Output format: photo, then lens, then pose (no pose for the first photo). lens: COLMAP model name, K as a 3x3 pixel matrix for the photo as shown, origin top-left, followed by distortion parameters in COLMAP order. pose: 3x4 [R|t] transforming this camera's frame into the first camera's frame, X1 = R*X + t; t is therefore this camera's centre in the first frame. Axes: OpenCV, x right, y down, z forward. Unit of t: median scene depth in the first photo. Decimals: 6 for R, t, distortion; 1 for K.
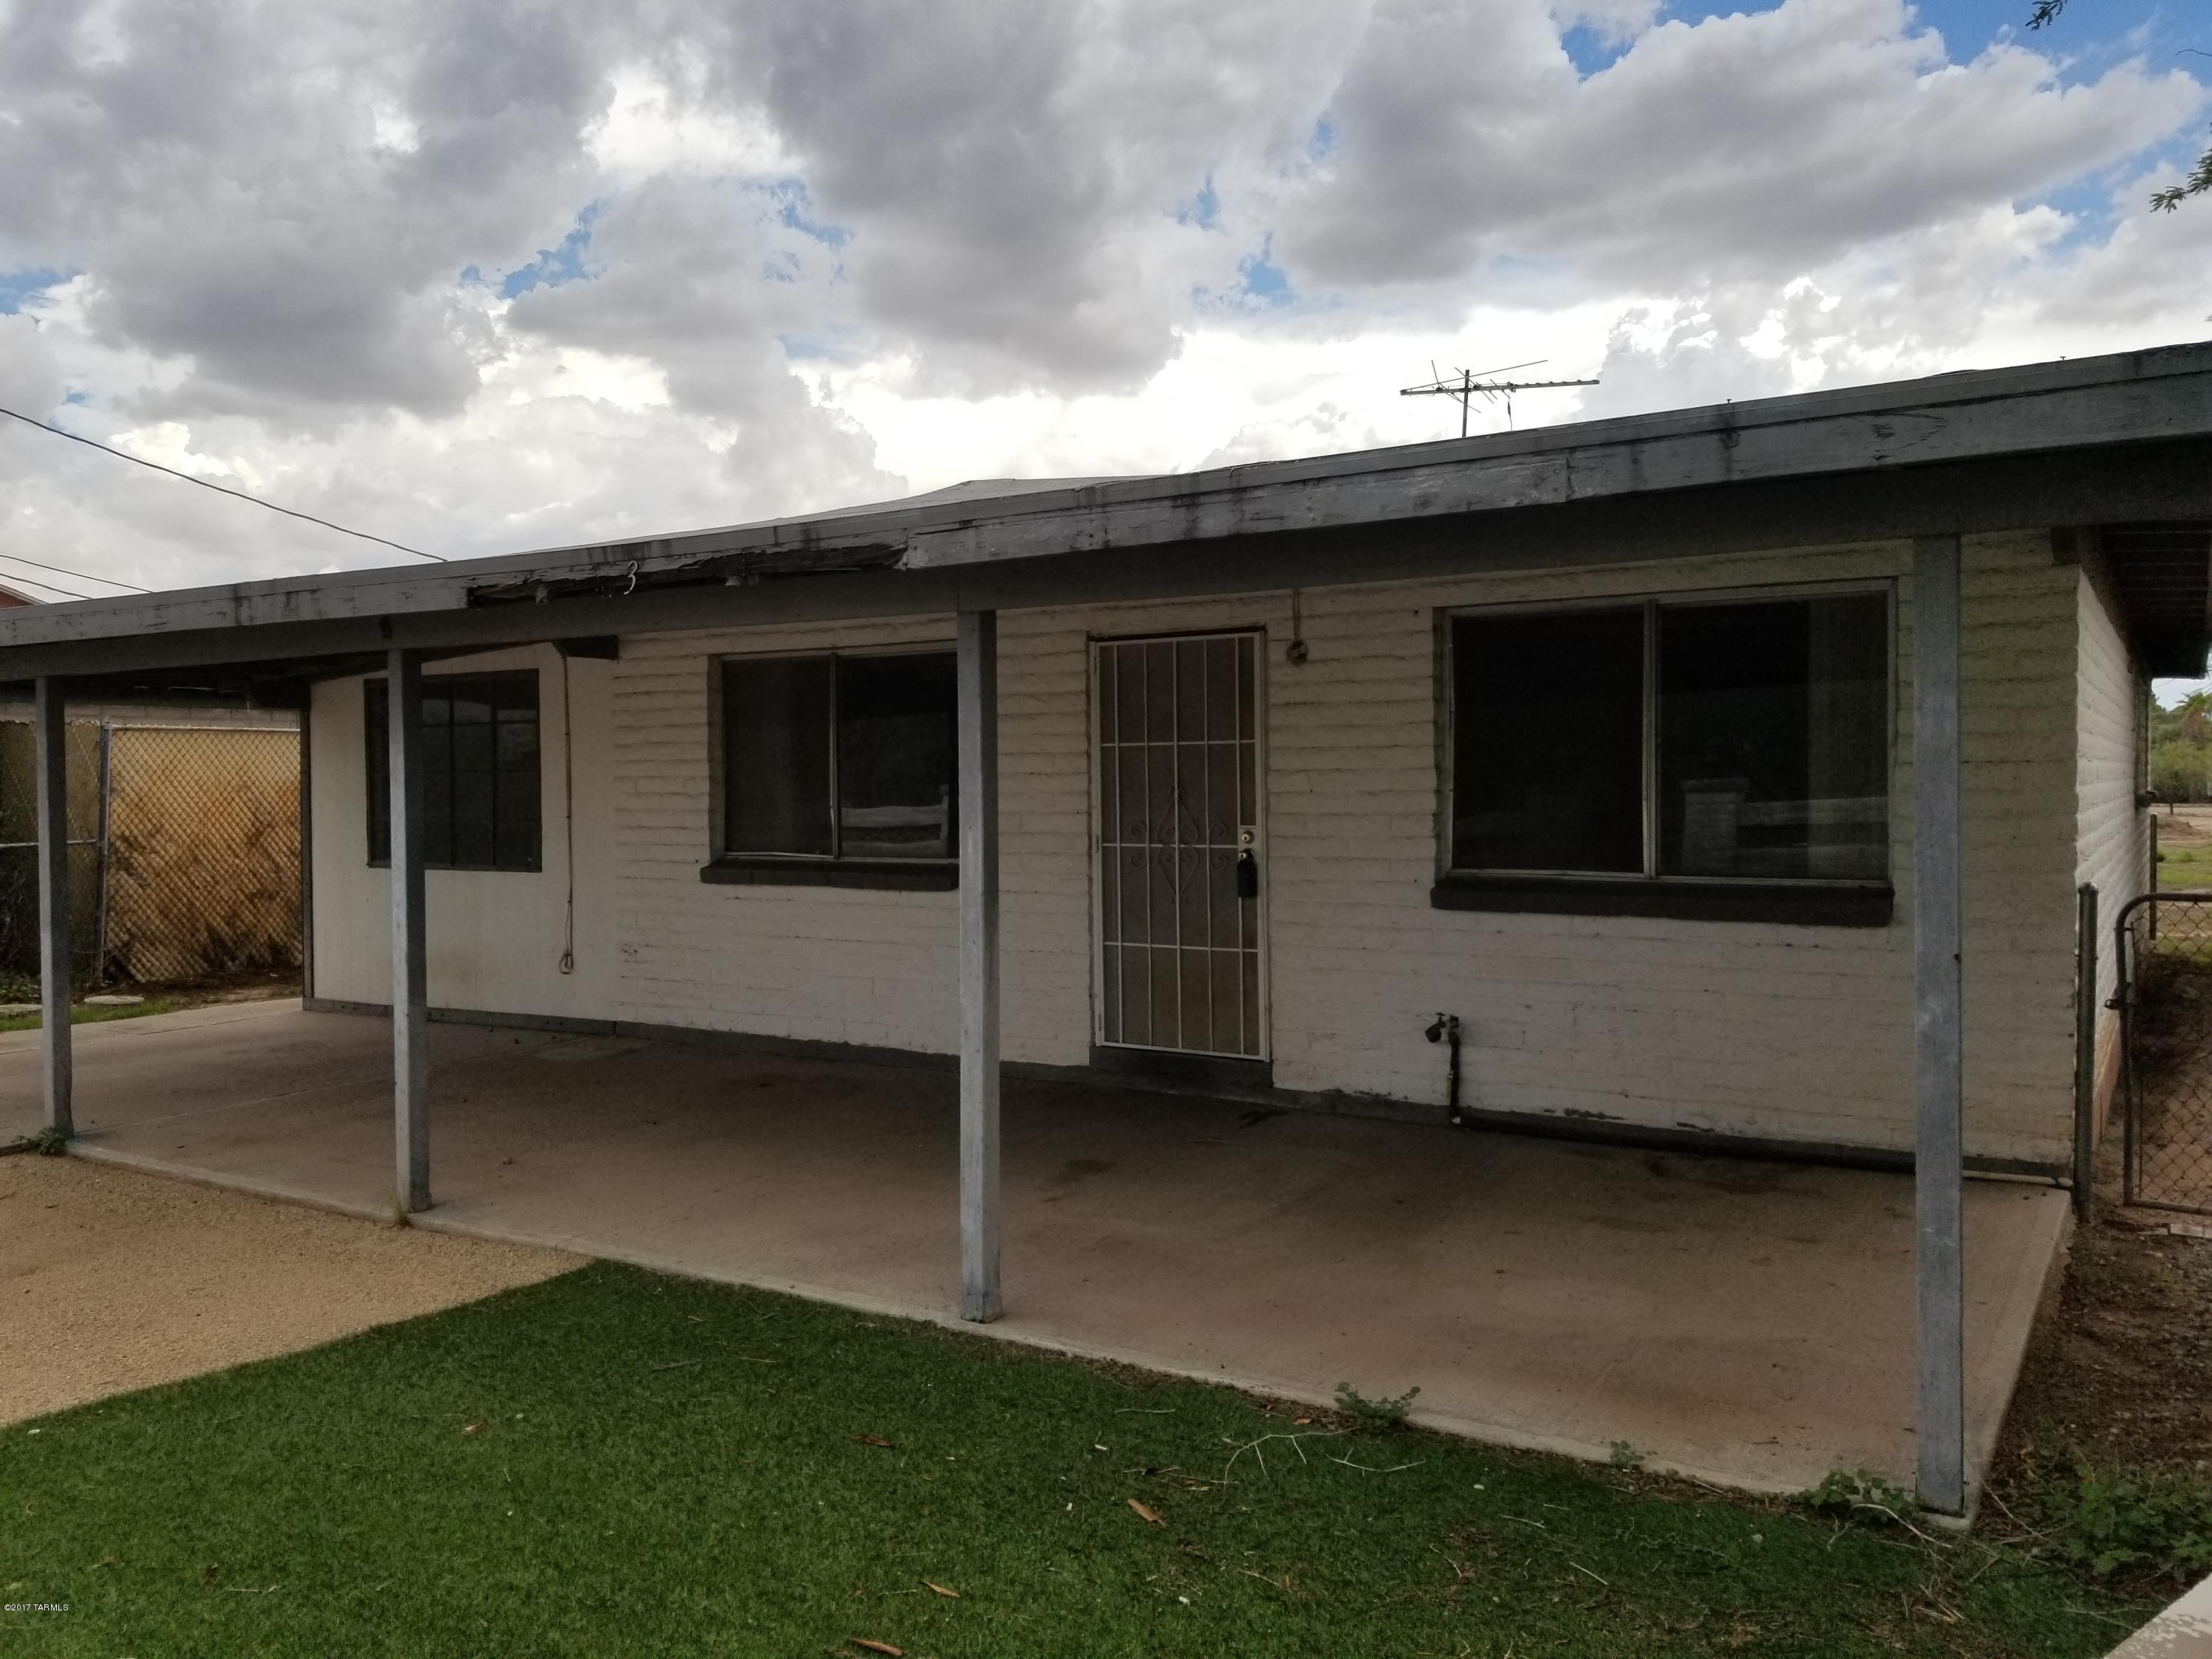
lens RADIAL K [[1723.2, 0, 1054.4], [0, 1723.2, 810.1], [0, 0, 1]] dist [0.067354, -0.122187]
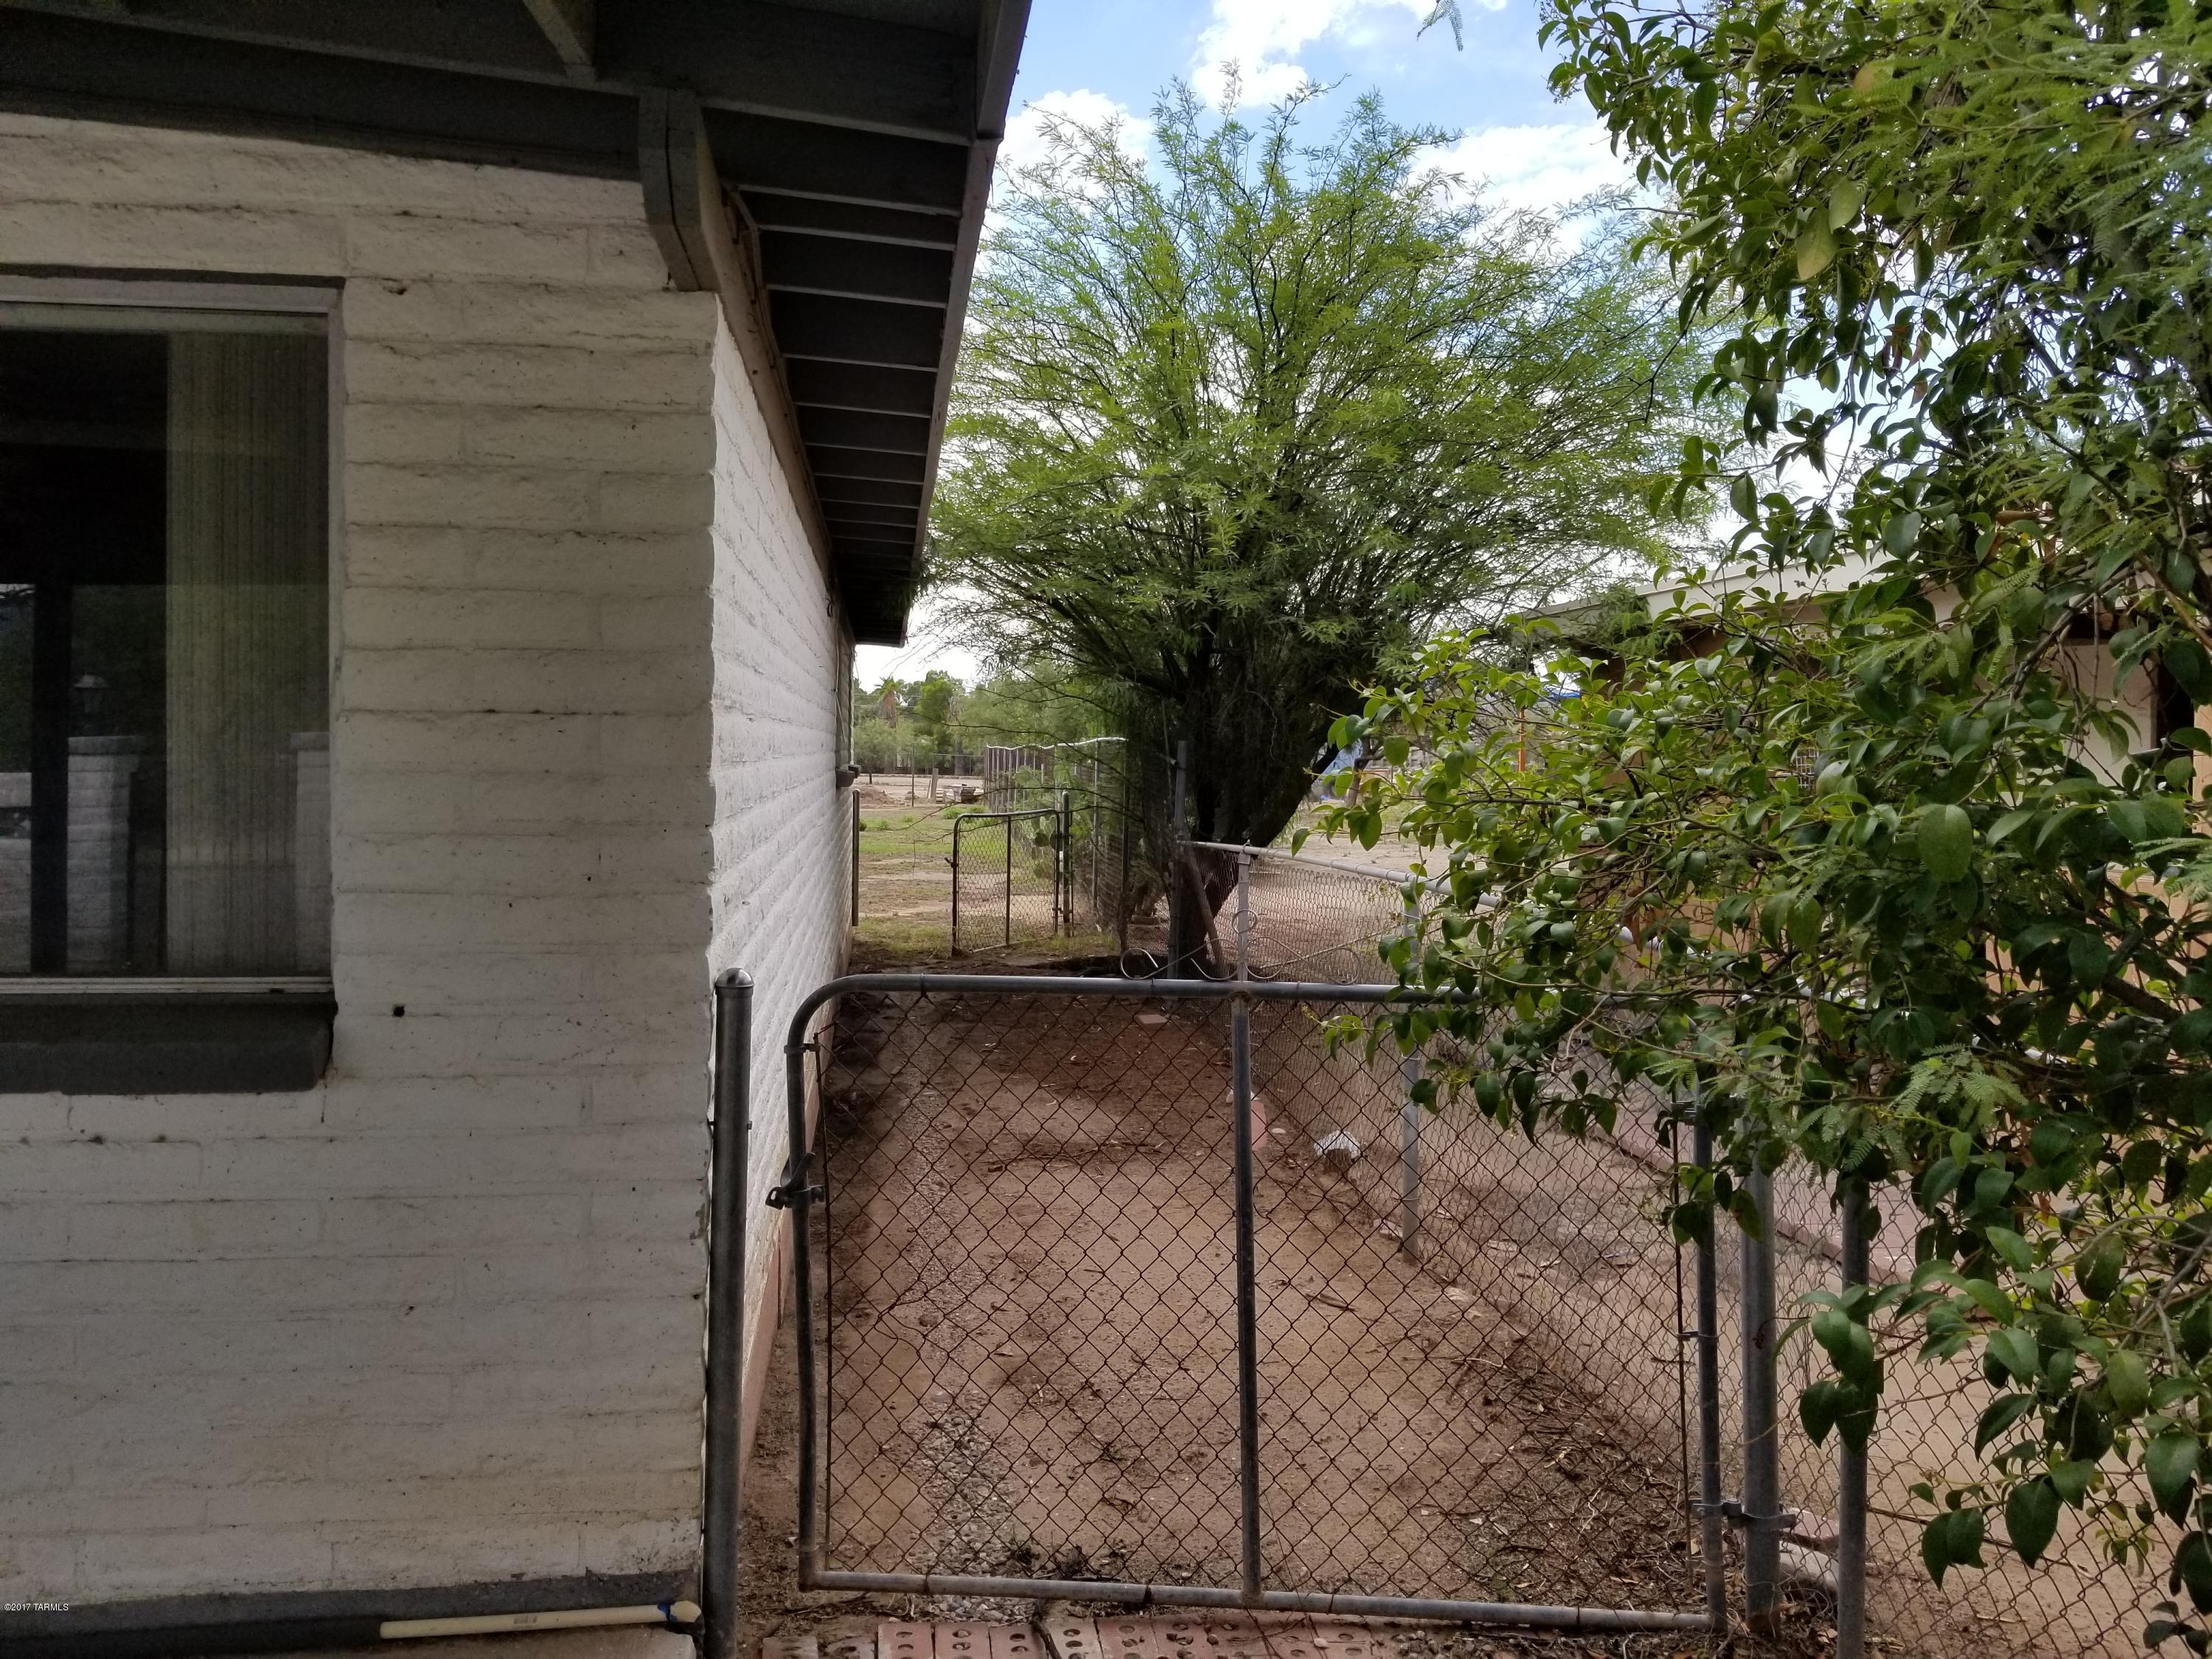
lens RADIAL K [[1723.2, 0, 1054.4], [0, 1723.2, 810.1], [0, 0, 1]] dist [0.067354, -0.122187]
pose [[0.777989, -0.003488, 0.628268, 0.290720], [-0.006966, 0.999875, 0.014177, -0.007862], [-0.628239, -0.015406, 0.777867, 0.457817]]
